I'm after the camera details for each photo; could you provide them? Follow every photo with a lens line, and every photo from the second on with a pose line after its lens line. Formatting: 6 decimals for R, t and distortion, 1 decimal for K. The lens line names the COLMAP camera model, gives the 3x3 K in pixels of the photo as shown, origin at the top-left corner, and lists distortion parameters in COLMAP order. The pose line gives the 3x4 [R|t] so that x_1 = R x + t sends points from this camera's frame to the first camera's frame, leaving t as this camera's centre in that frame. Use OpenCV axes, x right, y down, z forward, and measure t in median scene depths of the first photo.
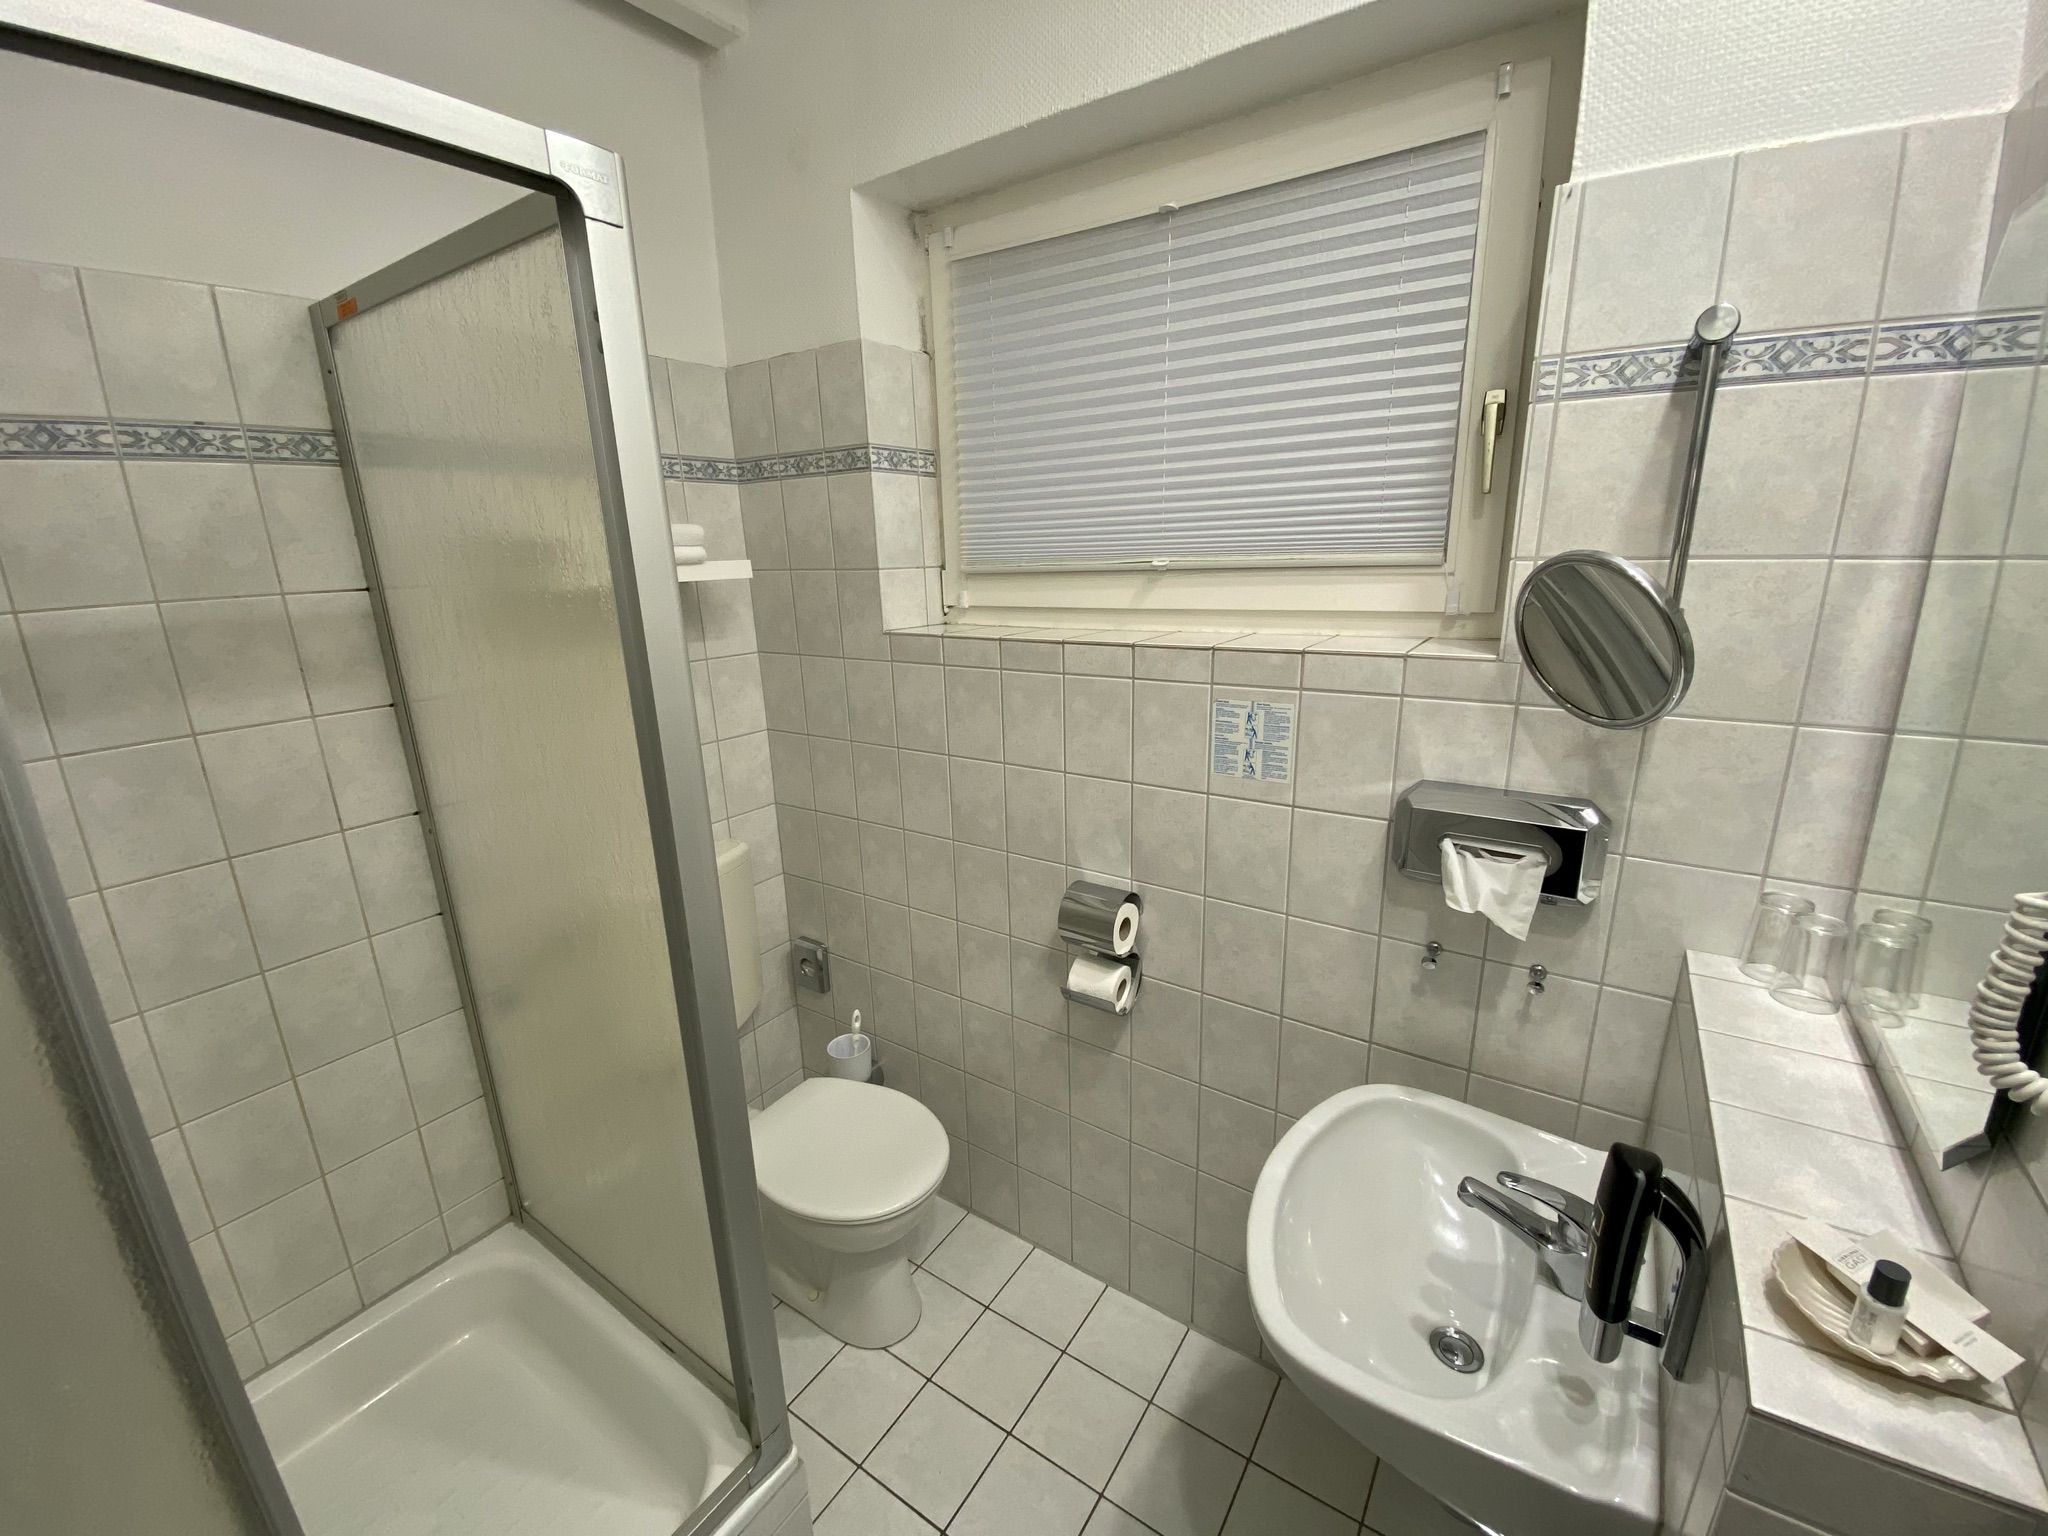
lens RADIAL K [[827.1, 0, 1027.1], [0, 827.1, 771.3], [0, 0, 1]] dist [0.030017, -0.025010]
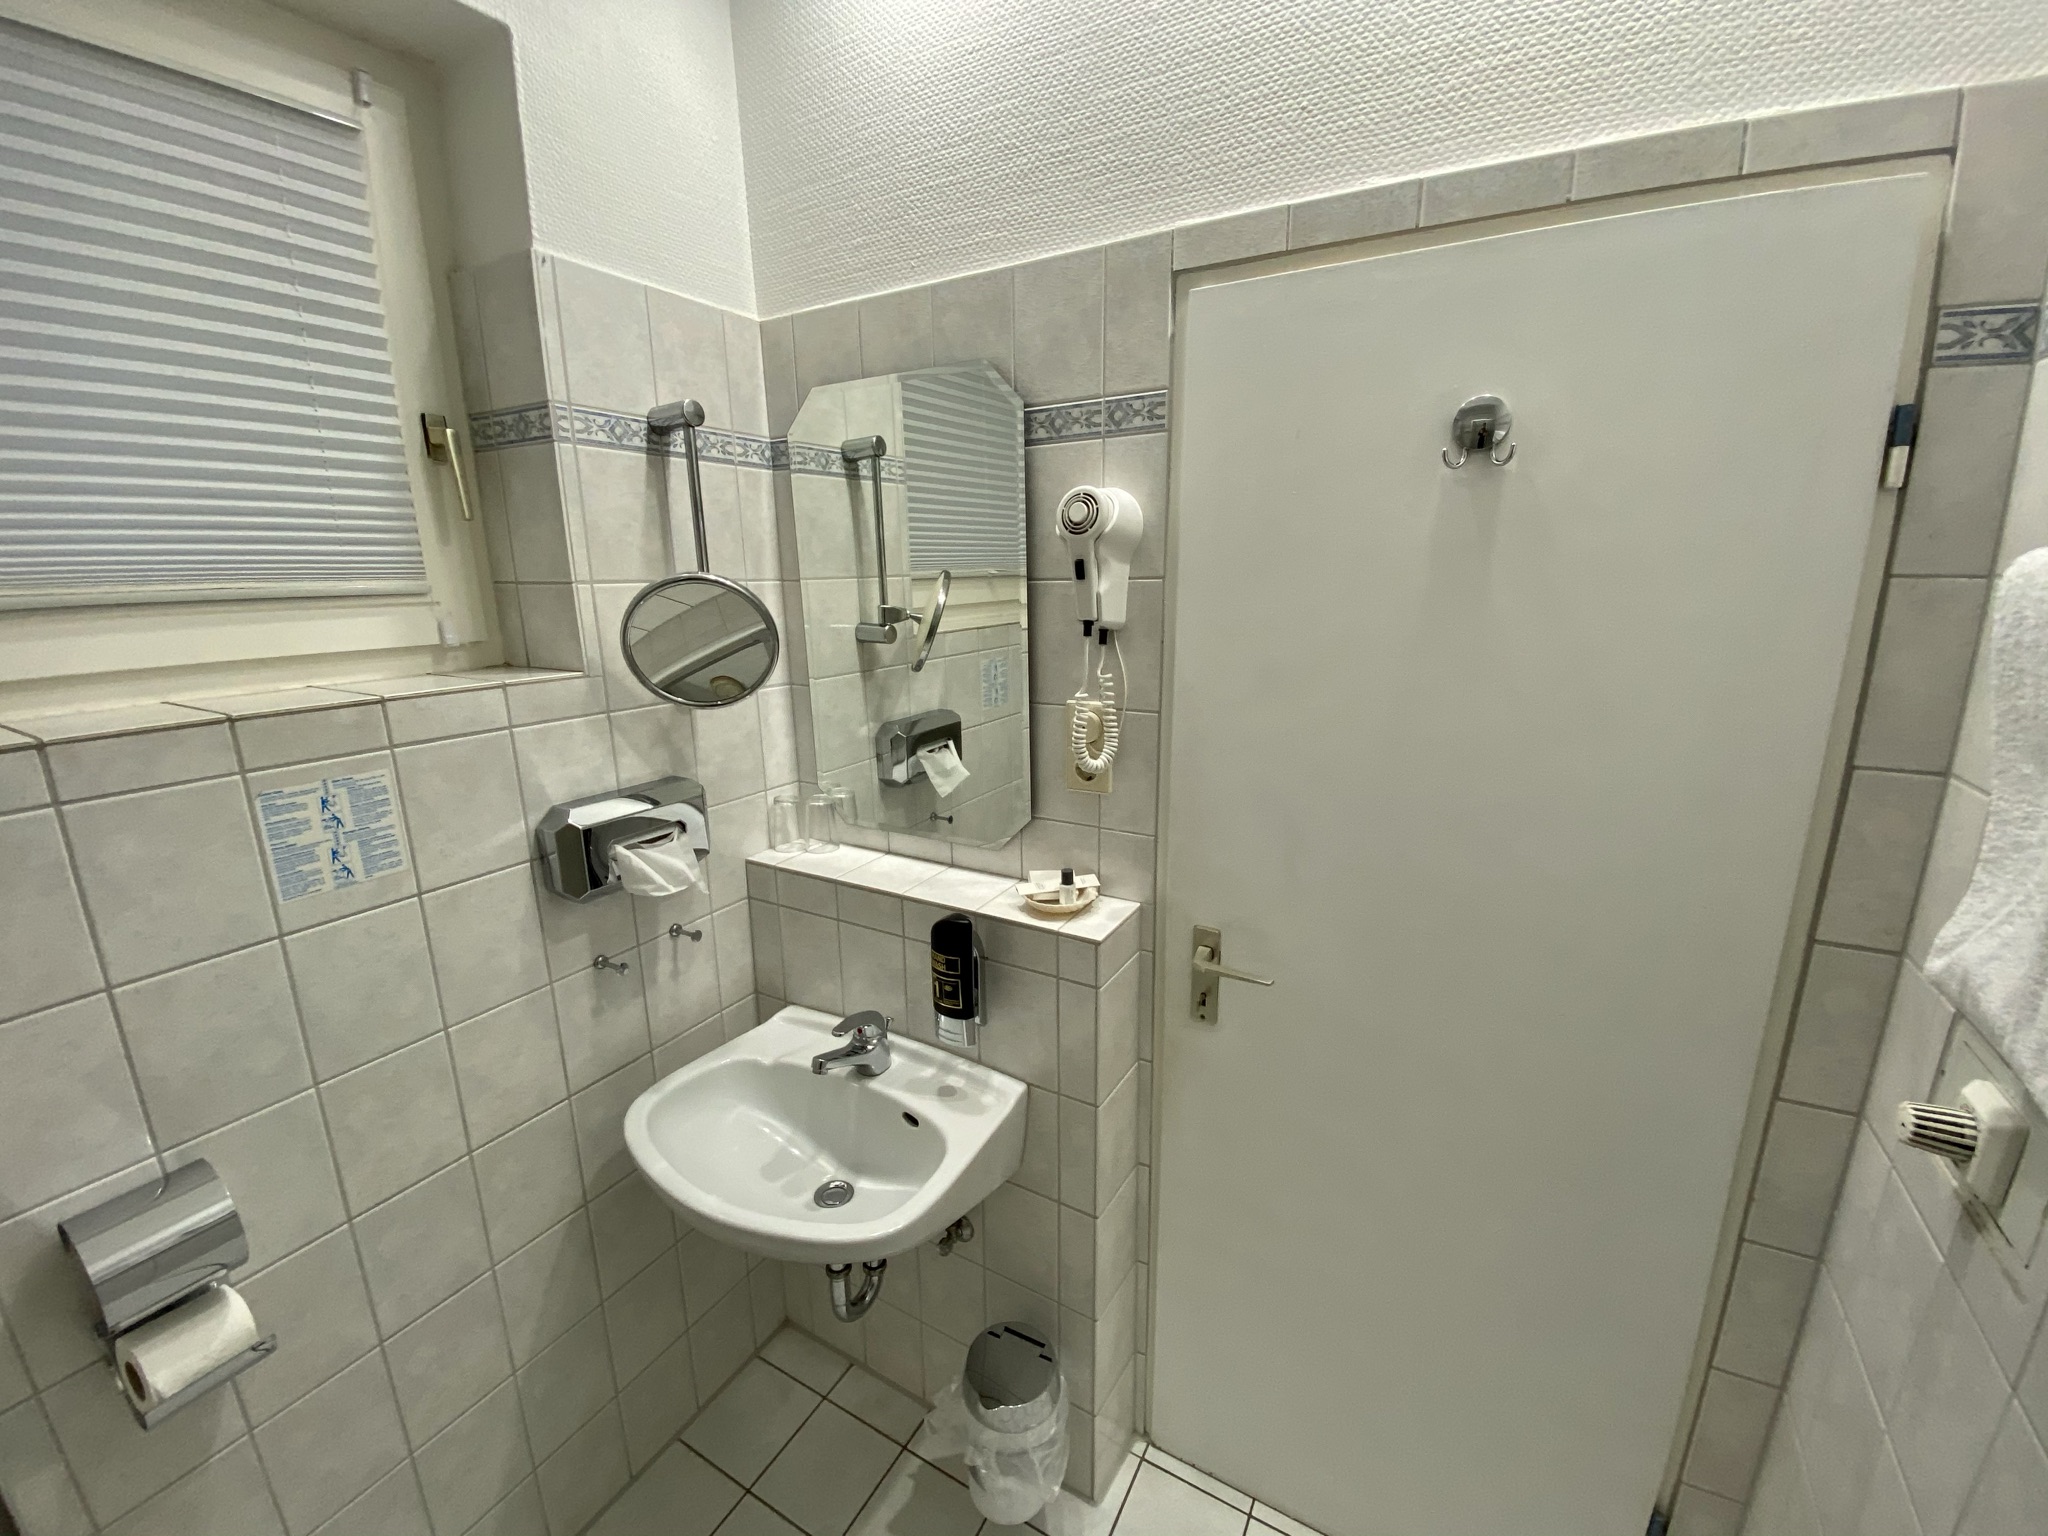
lens RADIAL K [[827.1, 0, 1027.1], [0, 827.1, 771.3], [0, 0, 1]] dist [0.030017, -0.025010]
pose [[-0.070336, -0.208778, 0.975430, -0.510832], [0.276864, 0.935347, 0.220163, -0.089007], [-0.958331, 0.285548, -0.007986, 0.458649]]
